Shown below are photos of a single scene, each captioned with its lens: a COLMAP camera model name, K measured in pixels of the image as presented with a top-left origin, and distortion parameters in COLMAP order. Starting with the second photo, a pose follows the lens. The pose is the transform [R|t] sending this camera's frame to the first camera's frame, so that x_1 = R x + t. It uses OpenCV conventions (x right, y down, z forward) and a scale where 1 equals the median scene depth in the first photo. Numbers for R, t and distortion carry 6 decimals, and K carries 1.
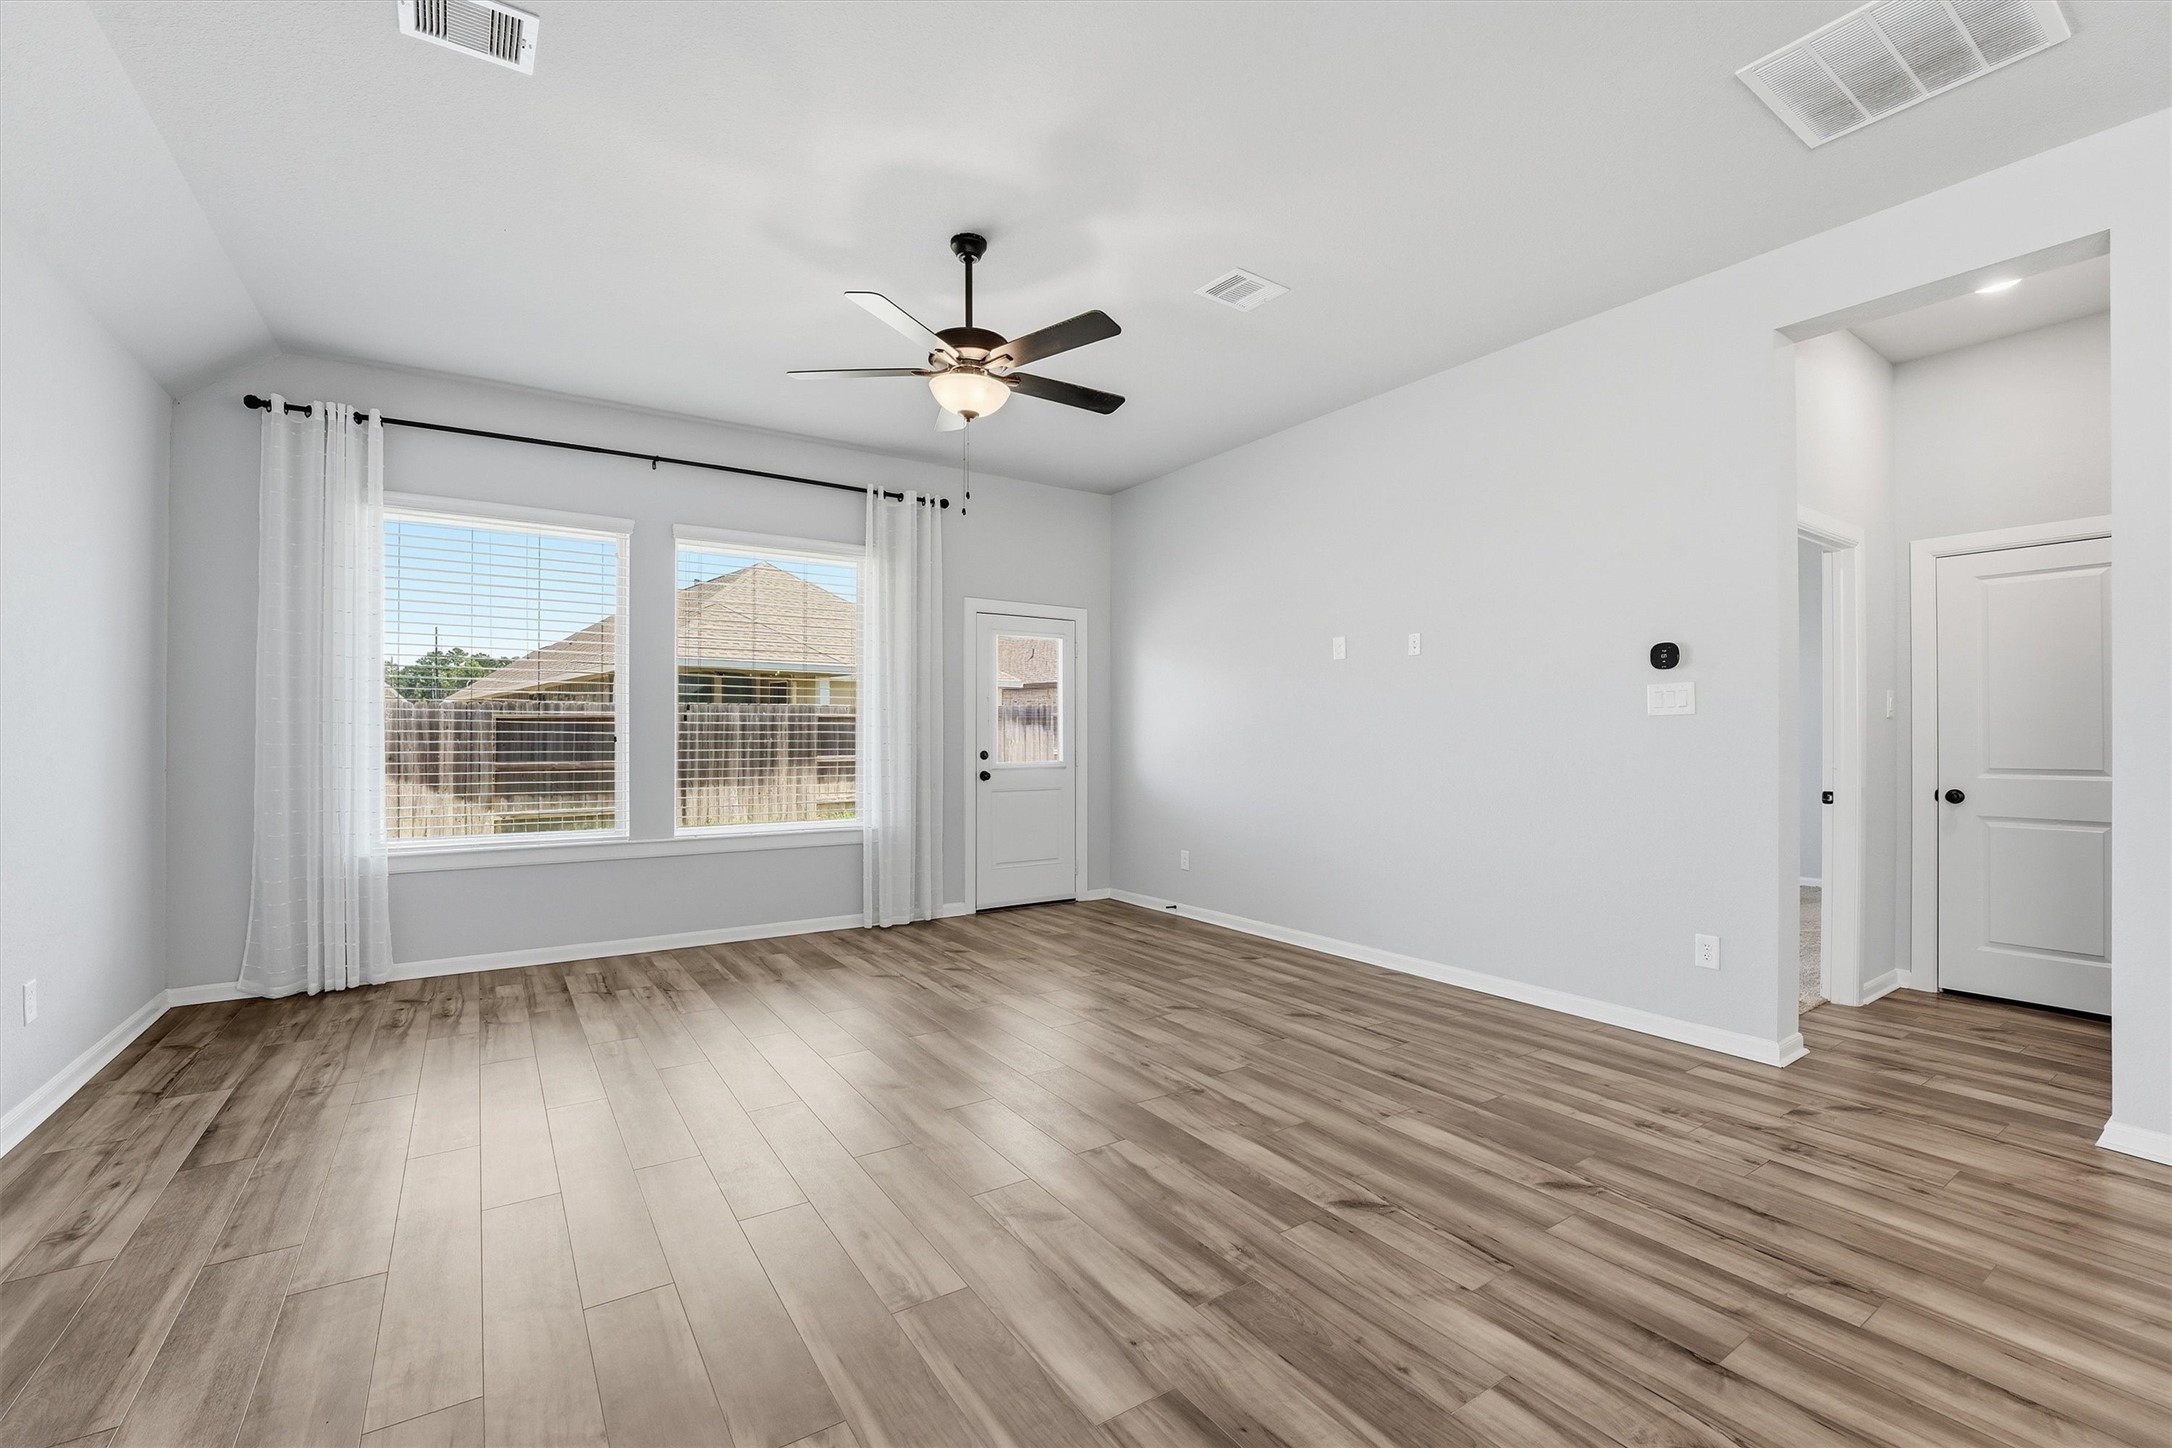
lens RADIAL K [[916.6, 0, 1085.2], [0, 916.6, 735.8], [0, 0, 1]] dist [-0.023795, 0.001573]
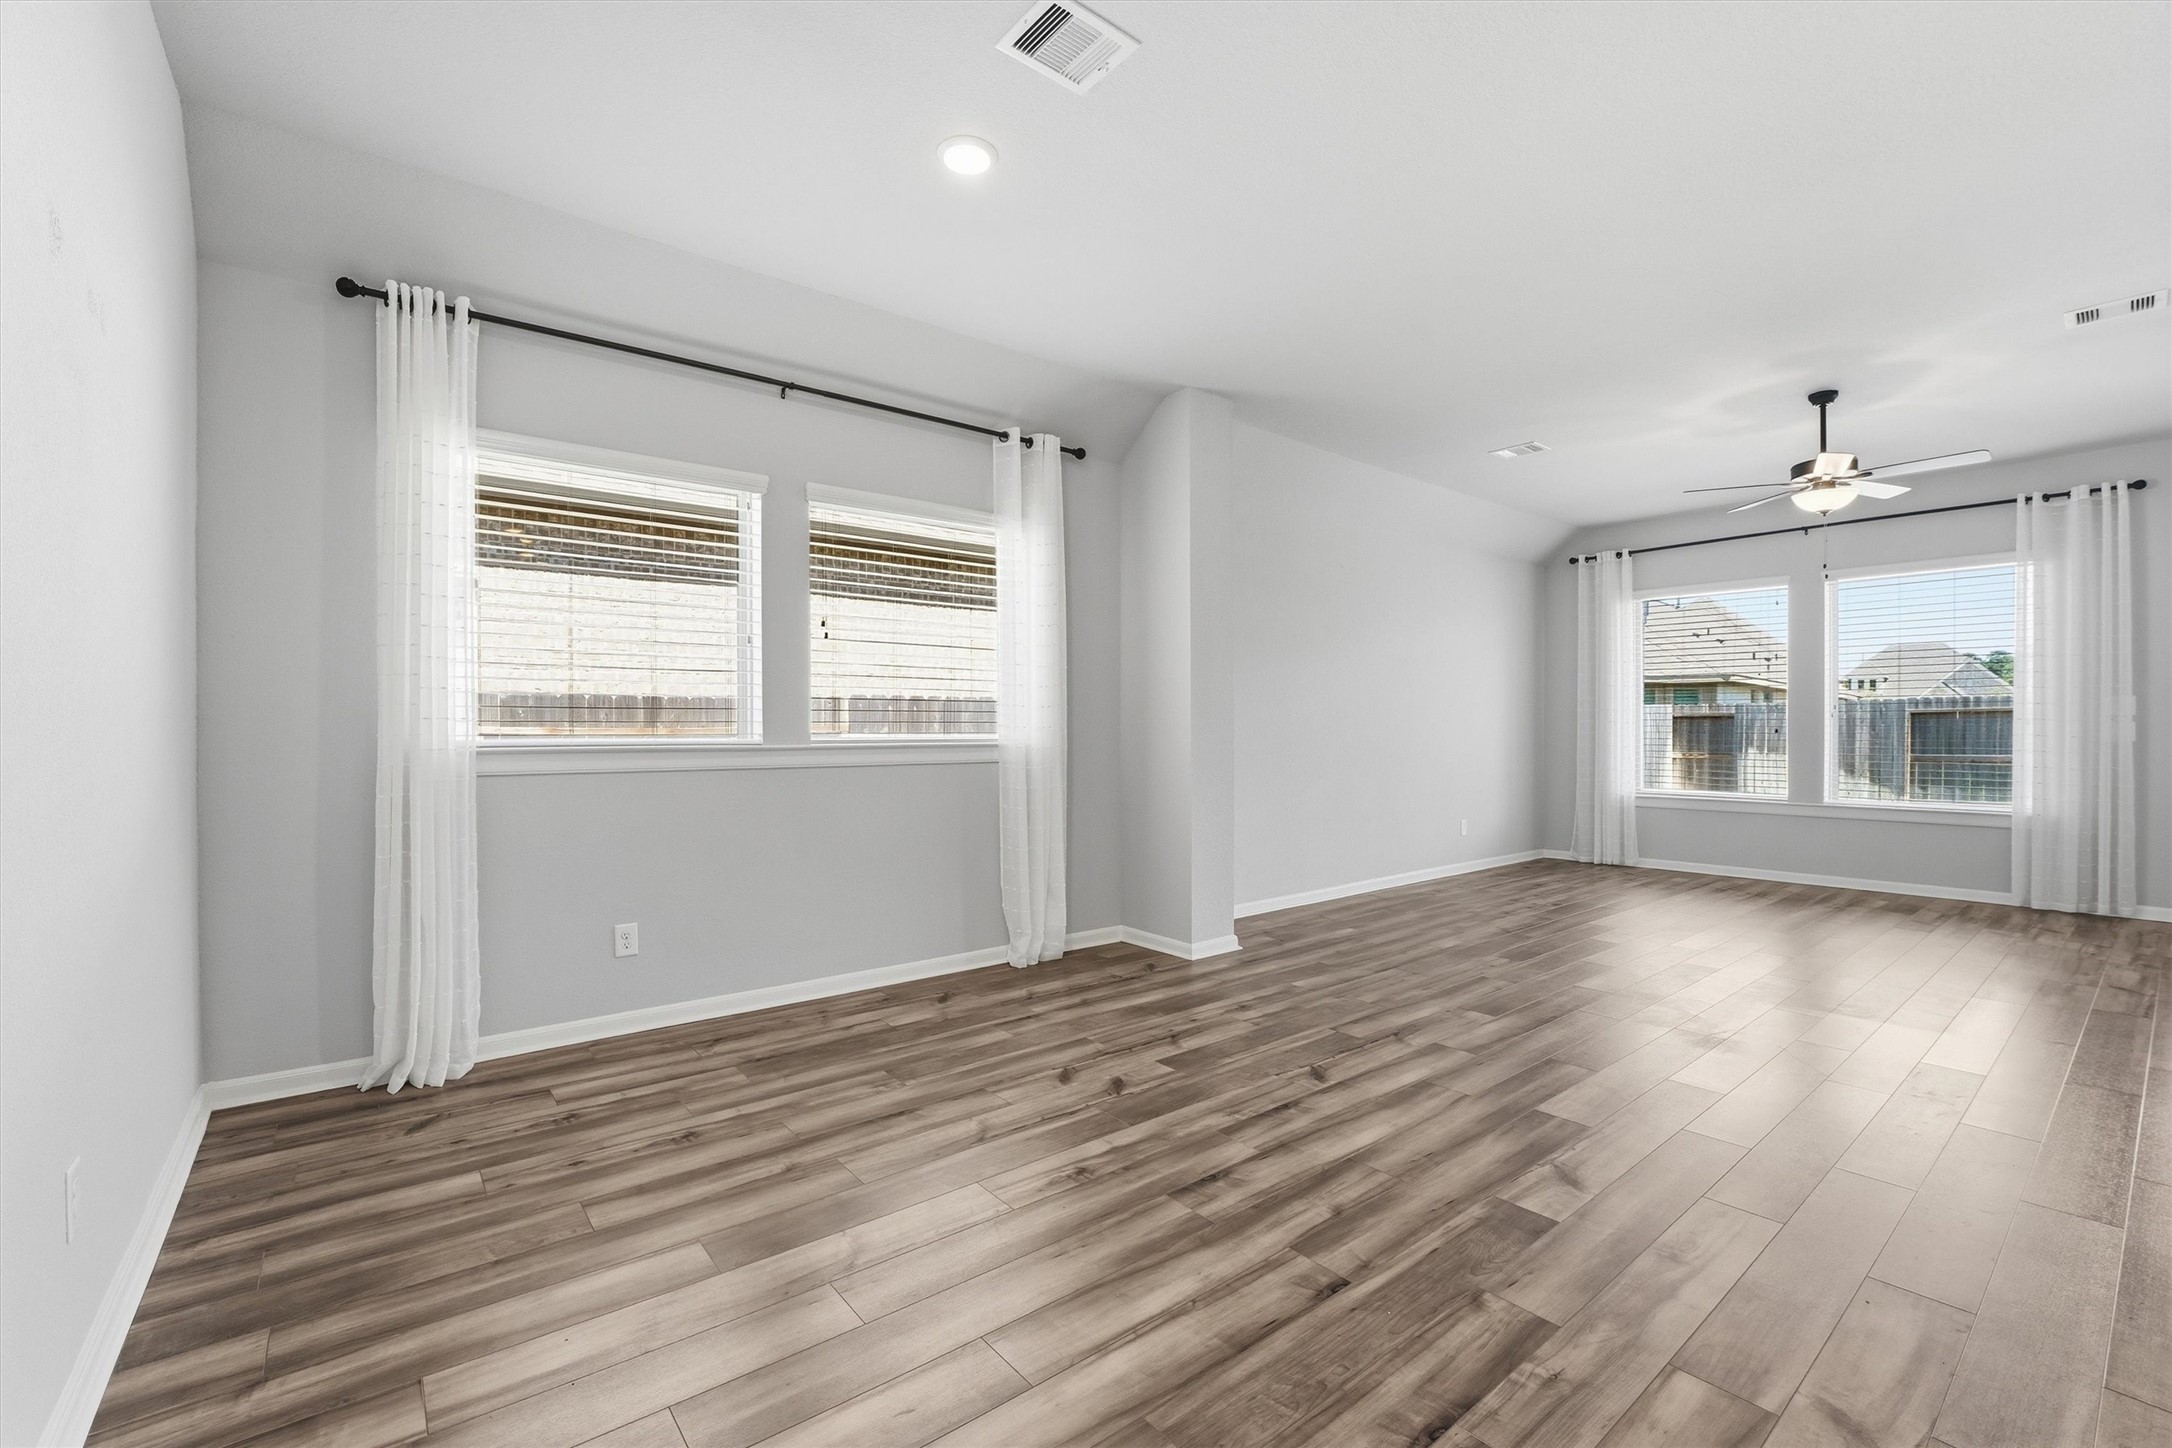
lens RADIAL K [[916.6, 0, 1079.7], [0, 916.6, 738.1], [0, 0, 1]] dist [-0.023795, 0.001573]
pose [[0.103886, 0.010596, -0.994533, 0.920970], [0.002802, 0.999936, 0.010947, -0.004096], [0.994585, -0.003924, 0.103850, -0.281023]]
